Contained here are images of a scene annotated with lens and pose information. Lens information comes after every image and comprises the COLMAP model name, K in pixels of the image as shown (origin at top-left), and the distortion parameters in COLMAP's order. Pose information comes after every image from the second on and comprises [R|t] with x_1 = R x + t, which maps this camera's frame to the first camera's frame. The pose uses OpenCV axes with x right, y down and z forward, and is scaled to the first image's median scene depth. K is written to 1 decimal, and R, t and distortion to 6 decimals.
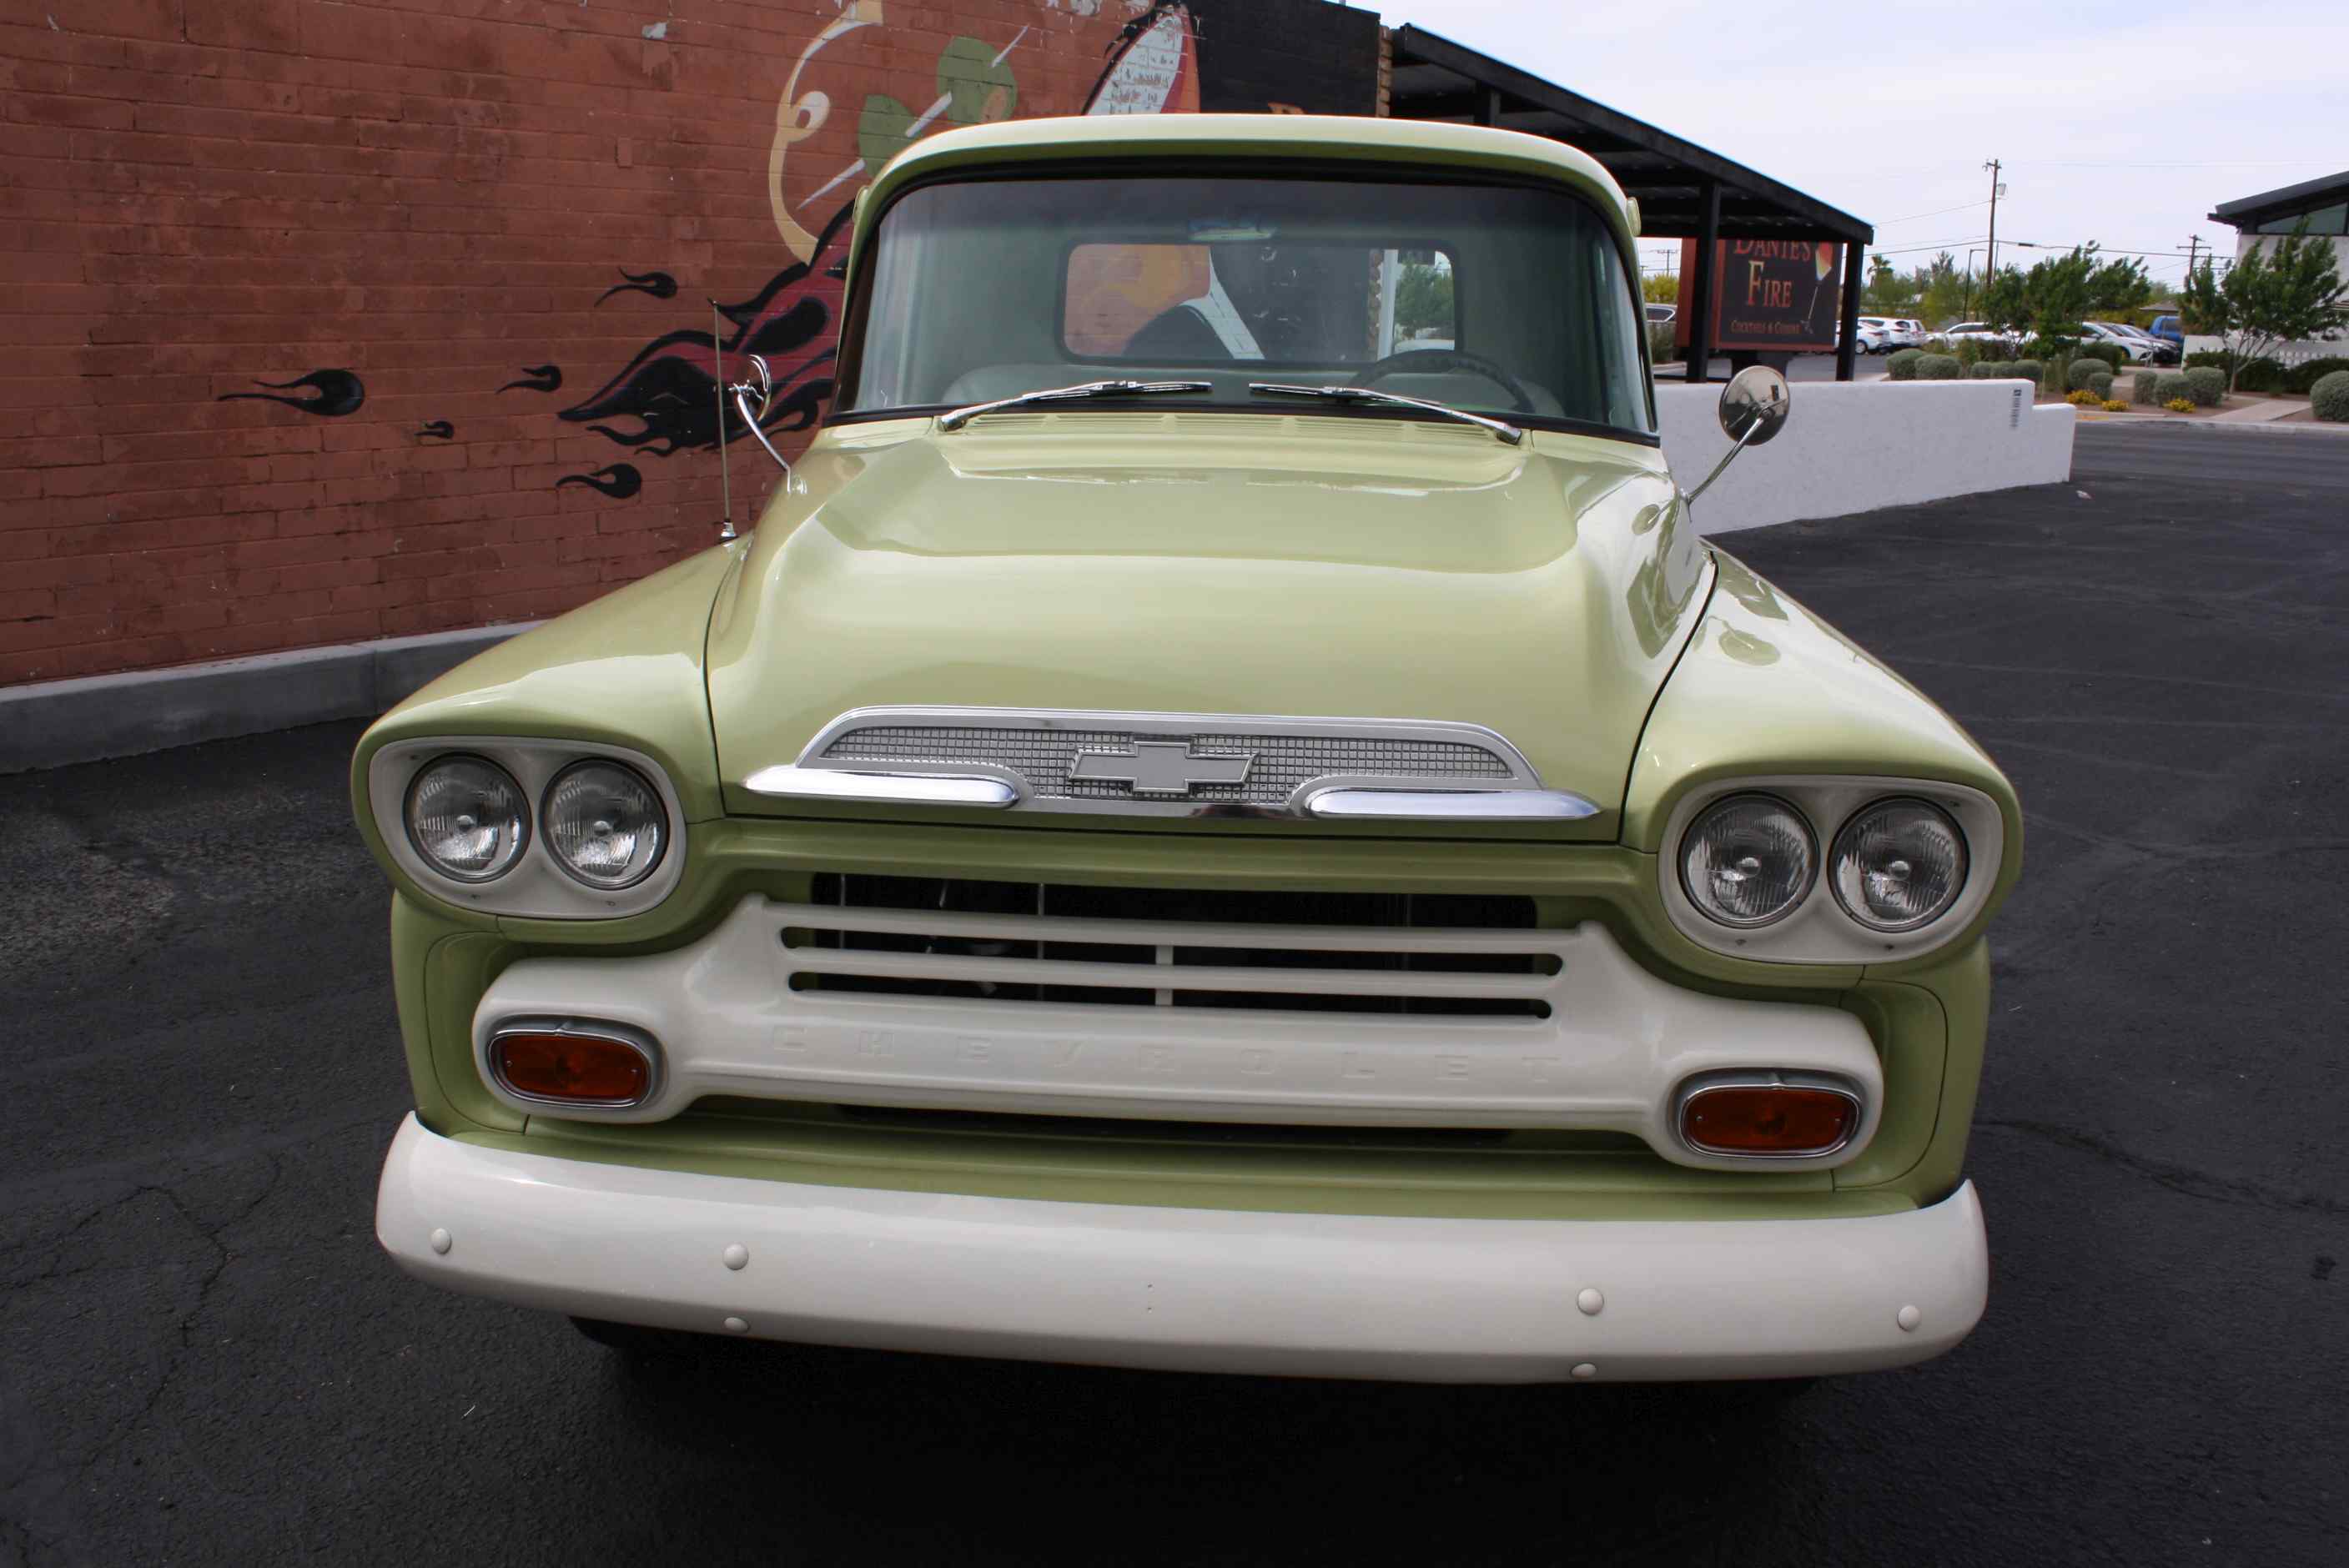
lens RADIAL K [[1961.3, 0, 1178.0], [0, 1961.3, 785.0], [0, 0, 1]] dist [-0.167640, 0.142422]
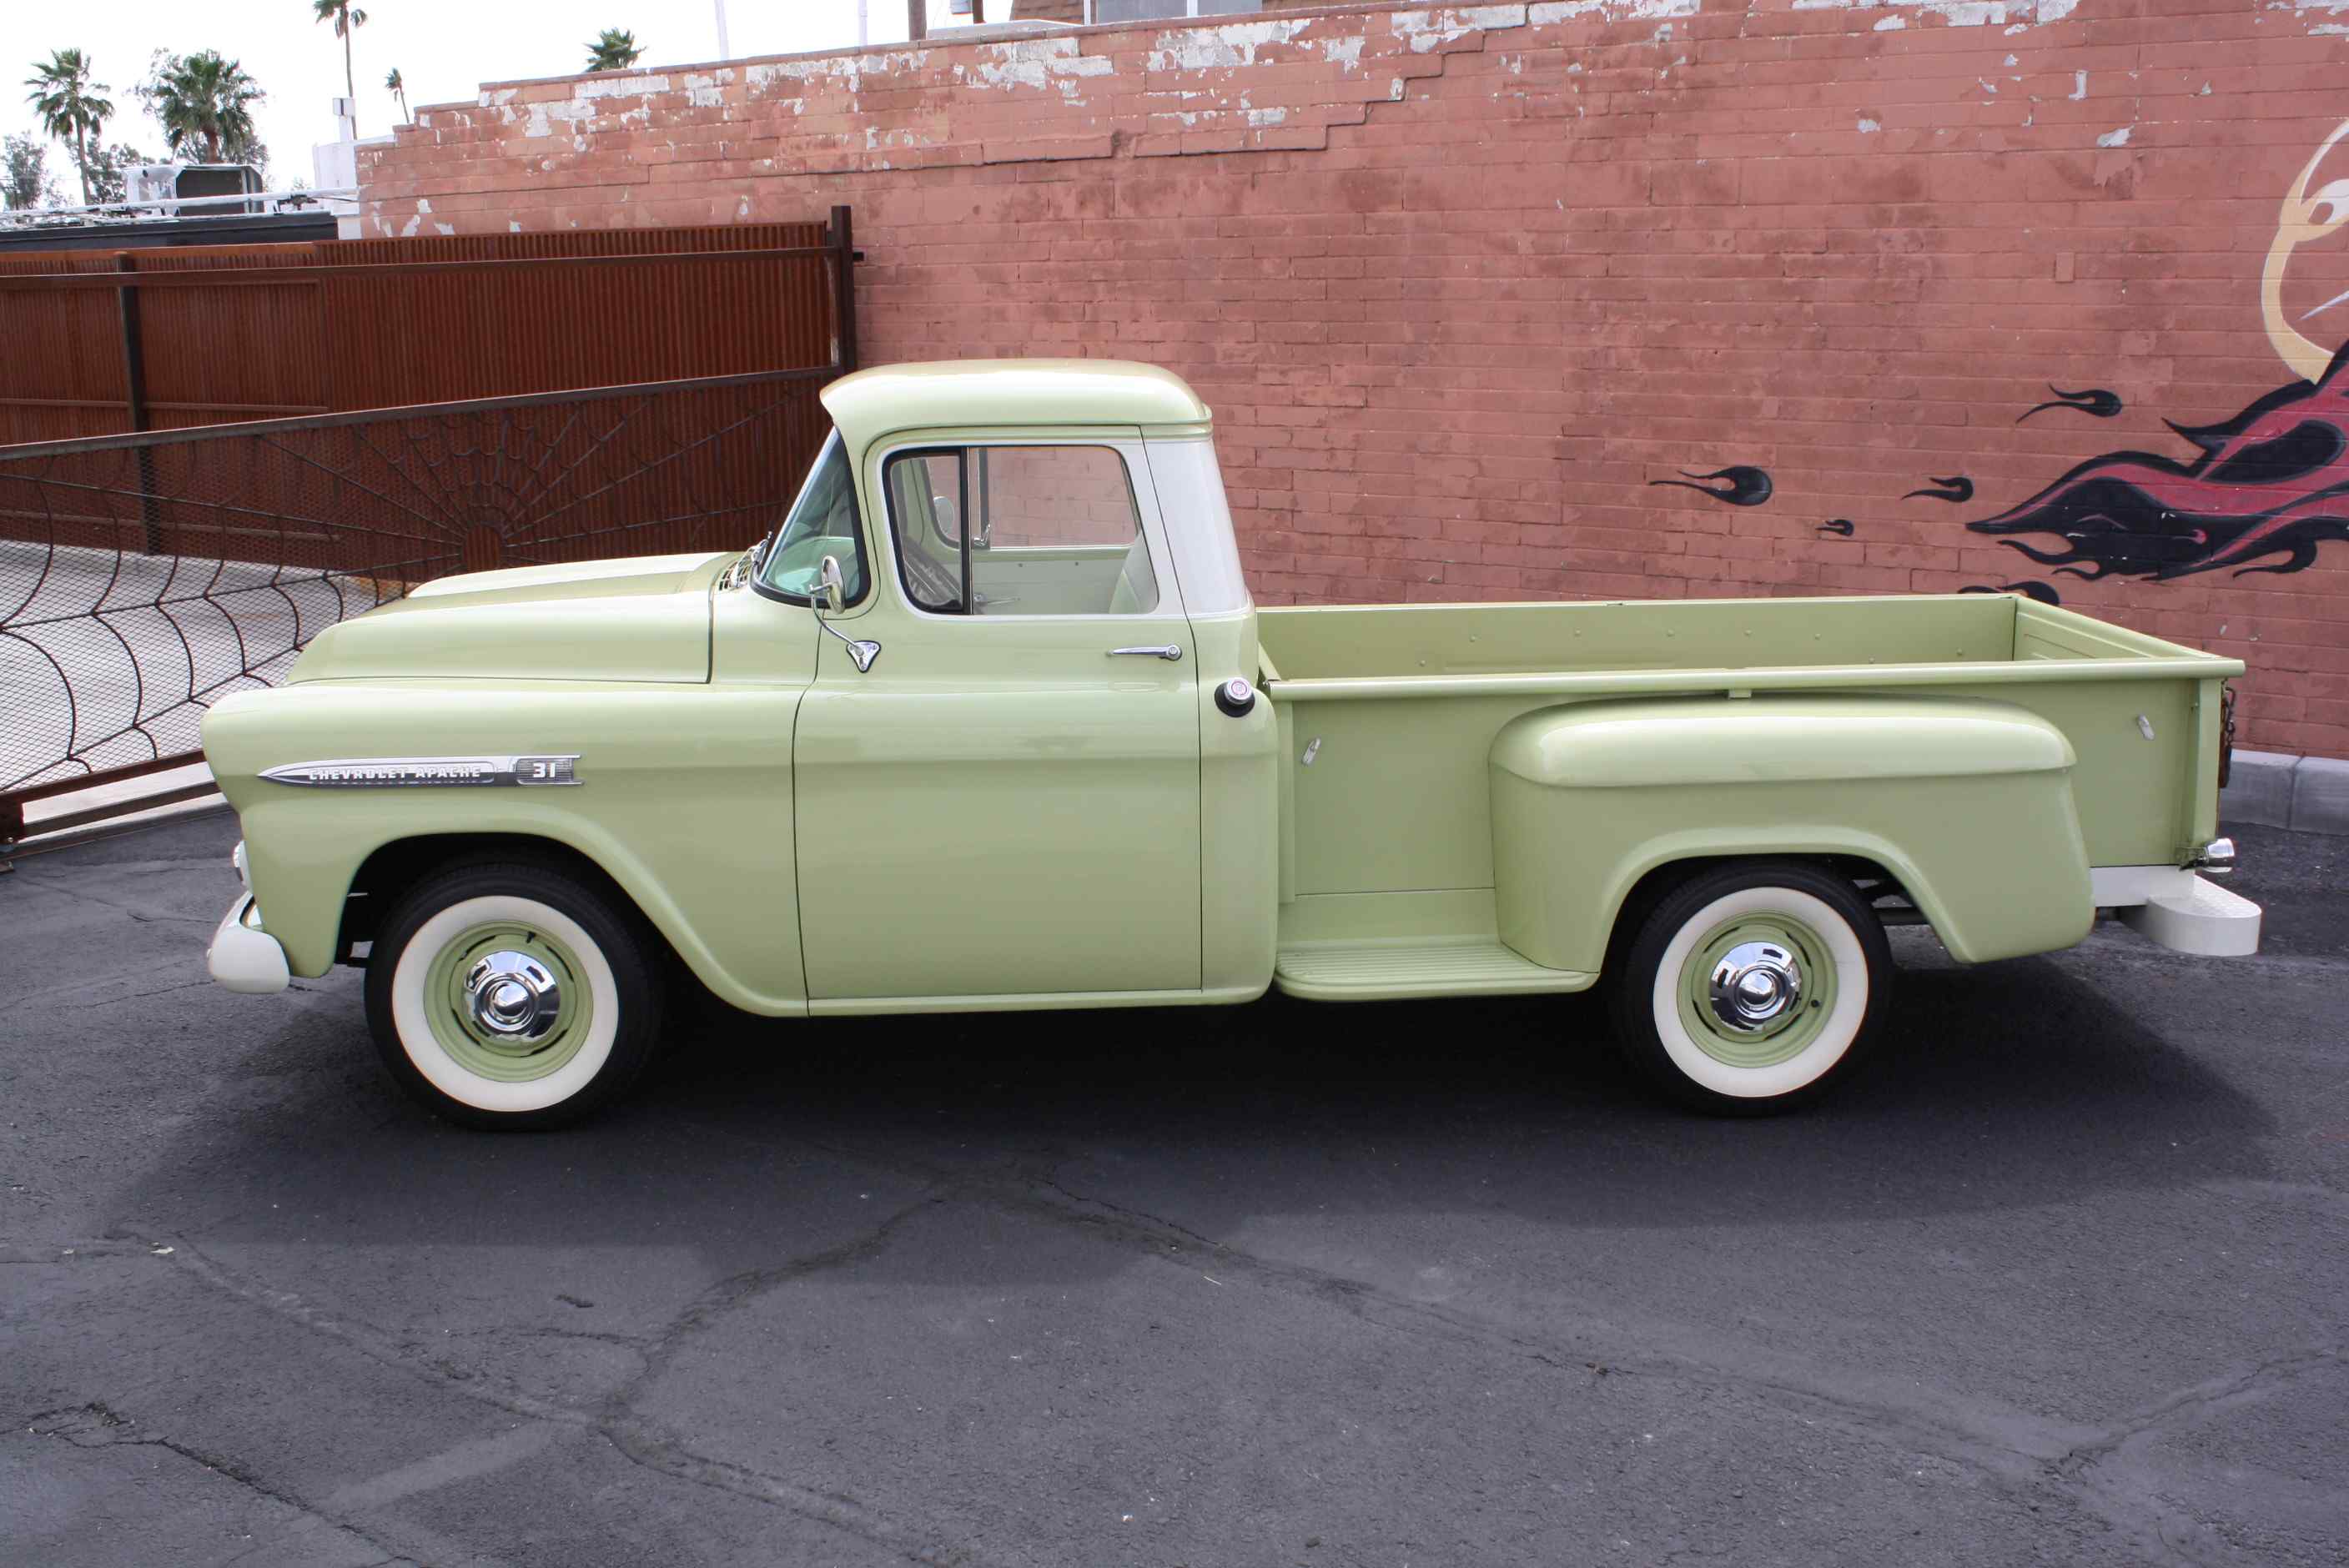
lens RADIAL K [[2245.8, 0, 1225.9], [0, 2245.8, 792.1], [0, 0, 1]] dist [-0.088812, 0.000000]
pose [[0.151173, 0.195585, -0.968965, 0.898968], [-0.223470, 0.961616, 0.159237, -0.176108], [0.962916, 0.192462, 0.189078, 0.476255]]
